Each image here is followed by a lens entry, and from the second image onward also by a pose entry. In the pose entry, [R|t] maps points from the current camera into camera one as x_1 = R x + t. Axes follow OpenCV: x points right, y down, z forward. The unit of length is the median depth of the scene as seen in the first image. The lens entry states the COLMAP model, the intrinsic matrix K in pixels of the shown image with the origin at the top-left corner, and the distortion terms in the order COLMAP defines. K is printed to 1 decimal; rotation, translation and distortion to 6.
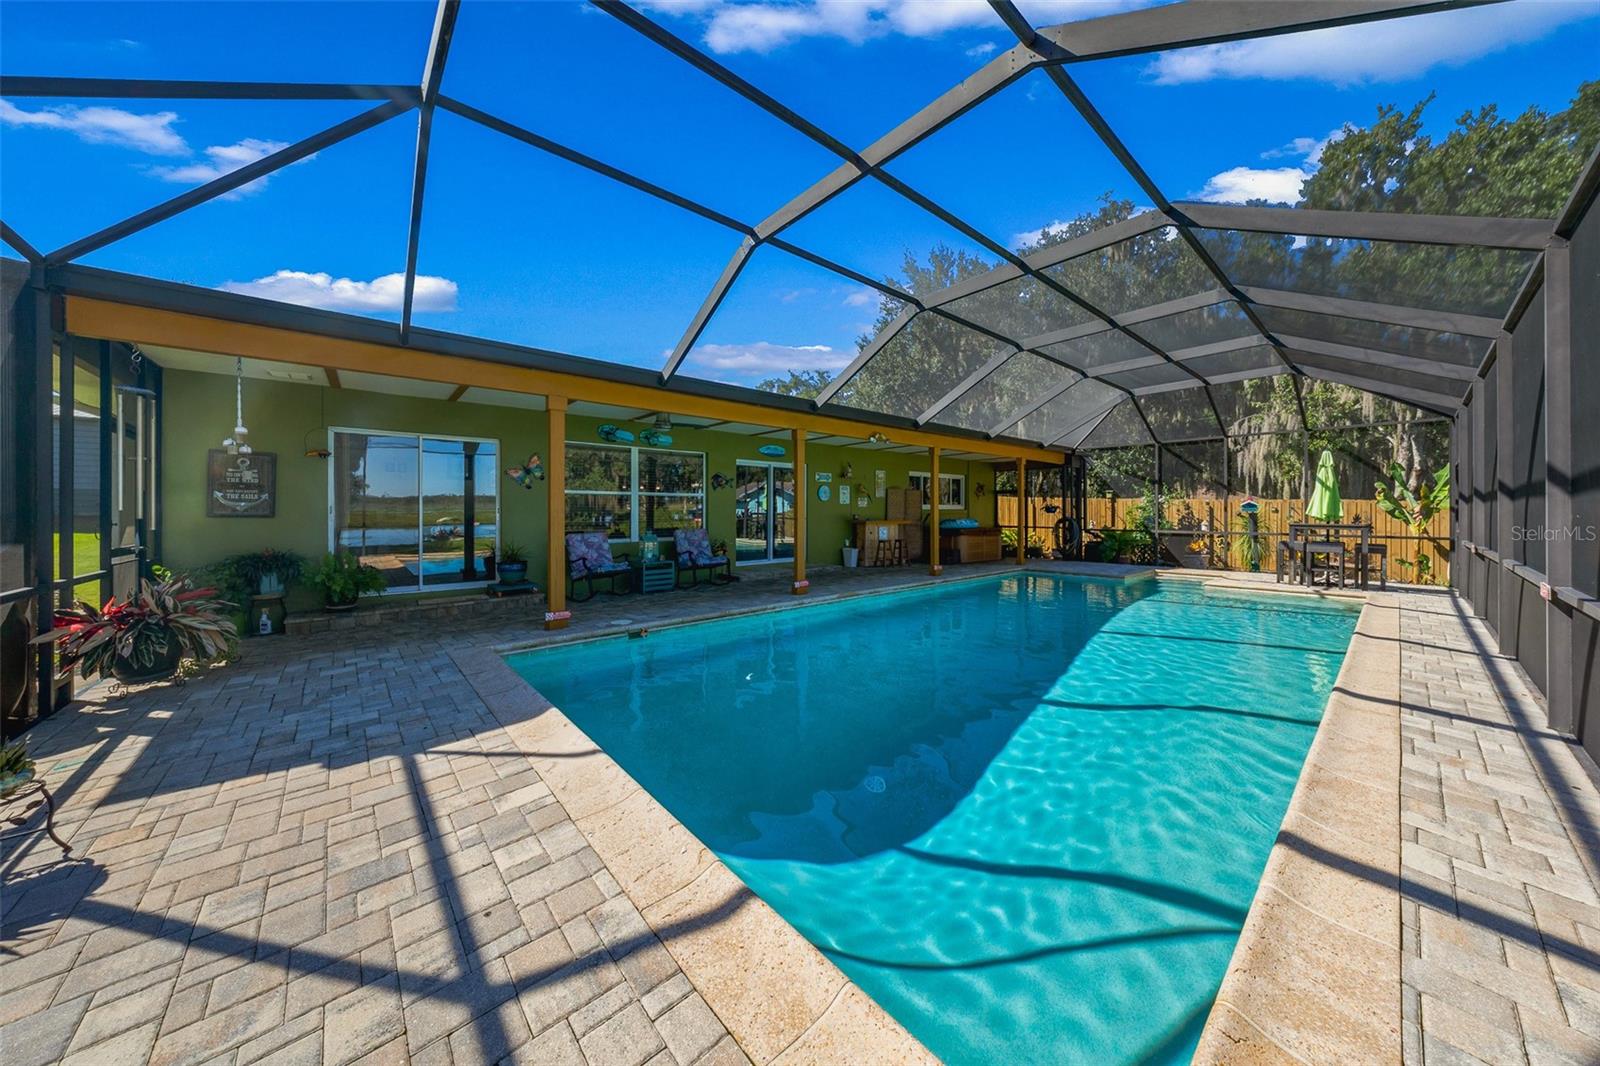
lens RADIAL K [[526.2, 0, 802.4], [0, 526.2, 510.3], [0, 0, 1]] dist [-0.000916, -0.000098]
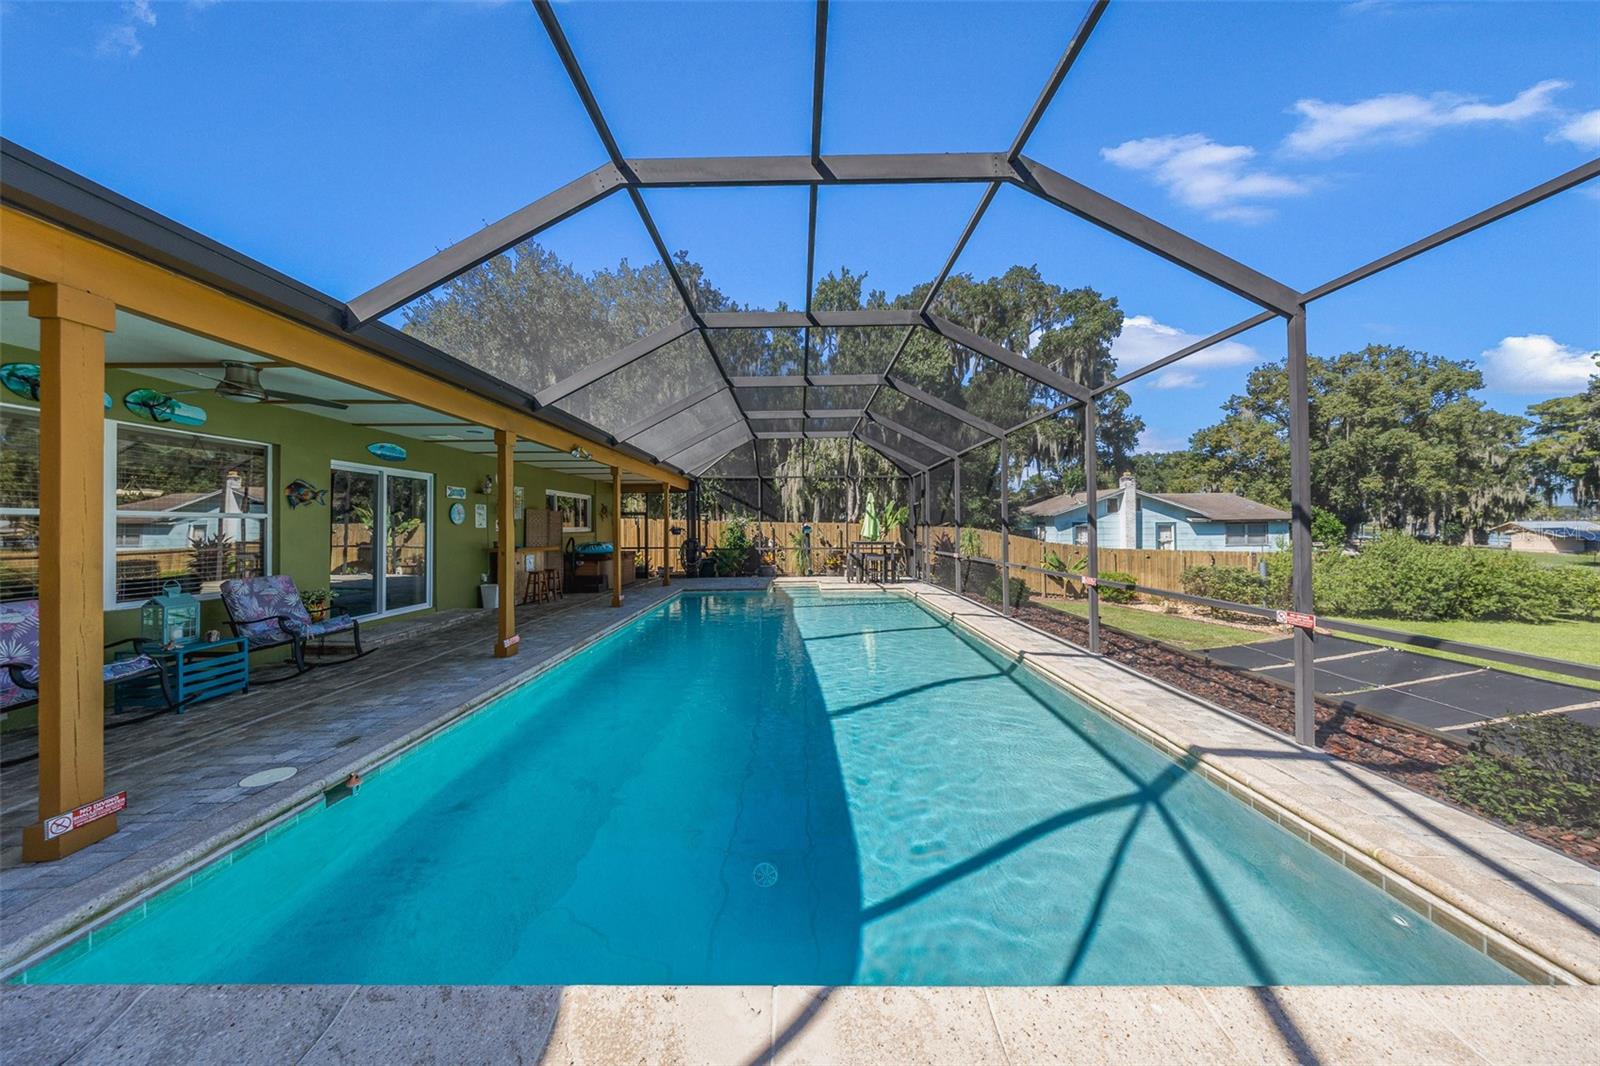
lens RADIAL K [[516.4, 0, 798.9], [0, 516.4, 527.5], [0, 0, 1]] dist [-0.000250, -0.000017]
pose [[0.663803, -0.002893, 0.747902, -0.181122], [0.003251, 0.999994, 0.000983, -0.012137], [-0.747900, 0.001779, 0.663809, 0.139982]]
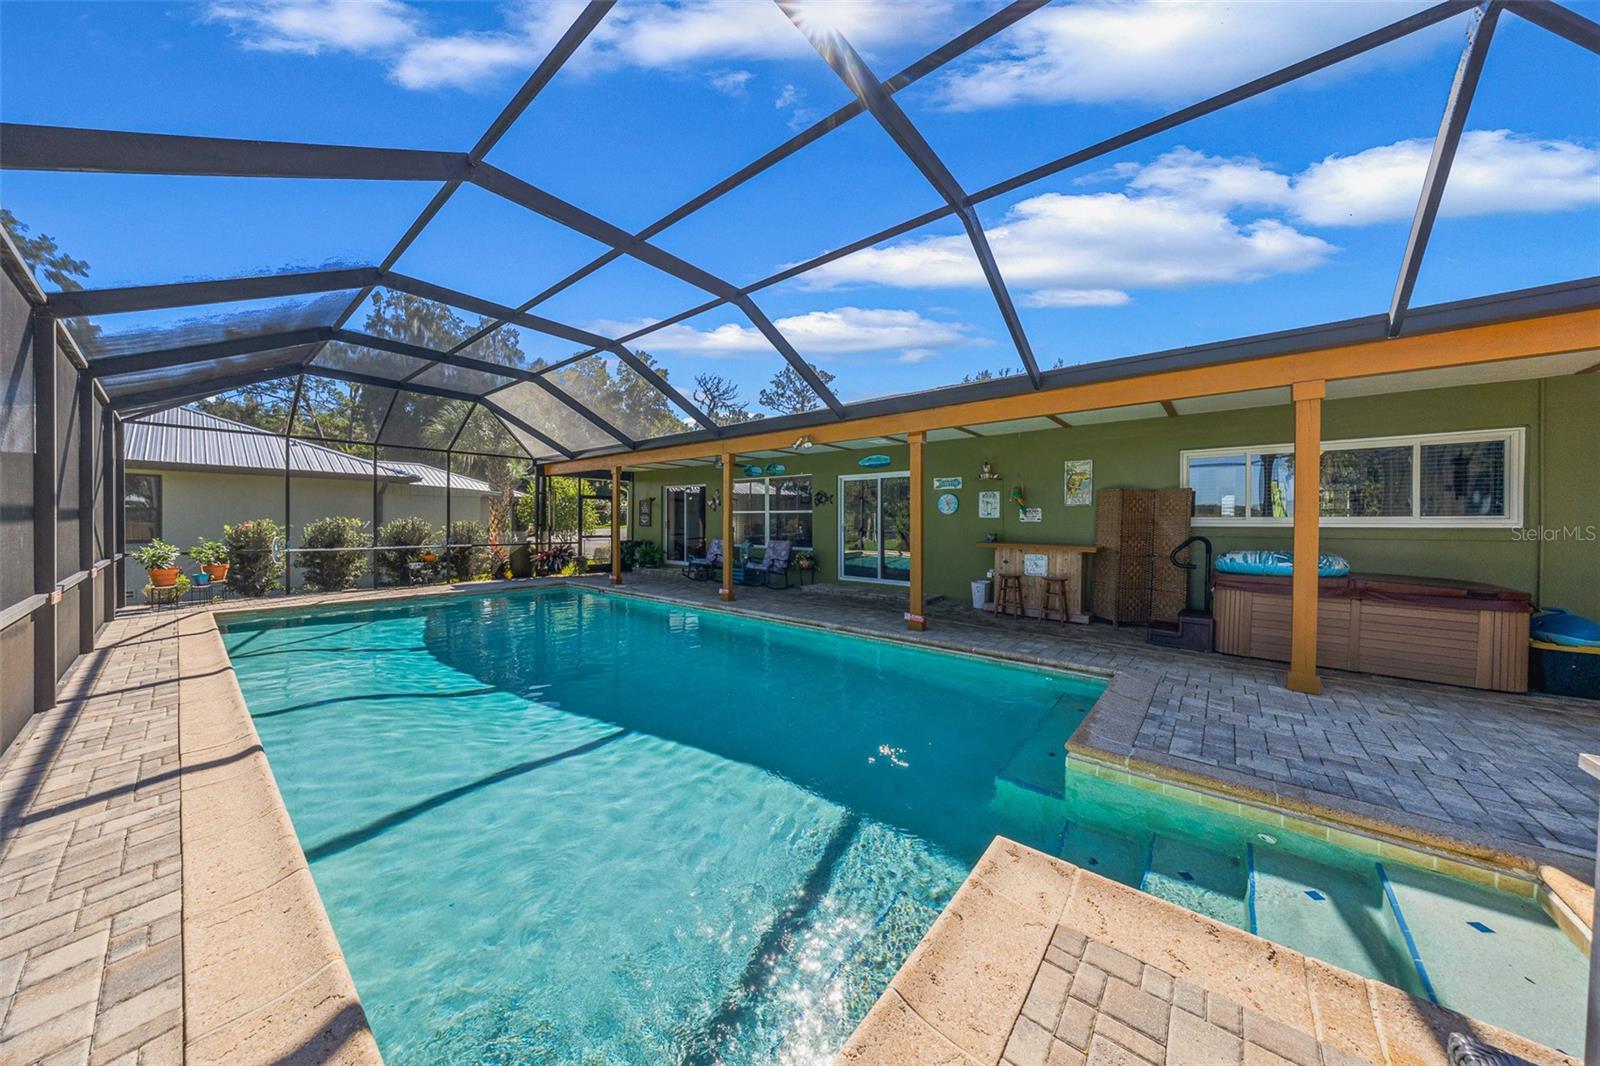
lens RADIAL K [[513.0, 0, 799.3], [0, 513.0, 507.4], [0, 0, 1]] dist [-0.001206, -0.000021]
pose [[0.155115, -0.029209, -0.987464, 0.726003], [-0.008036, 0.999492, -0.030827, -0.002653], [0.987864, 0.012717, 0.154802, 0.647973]]
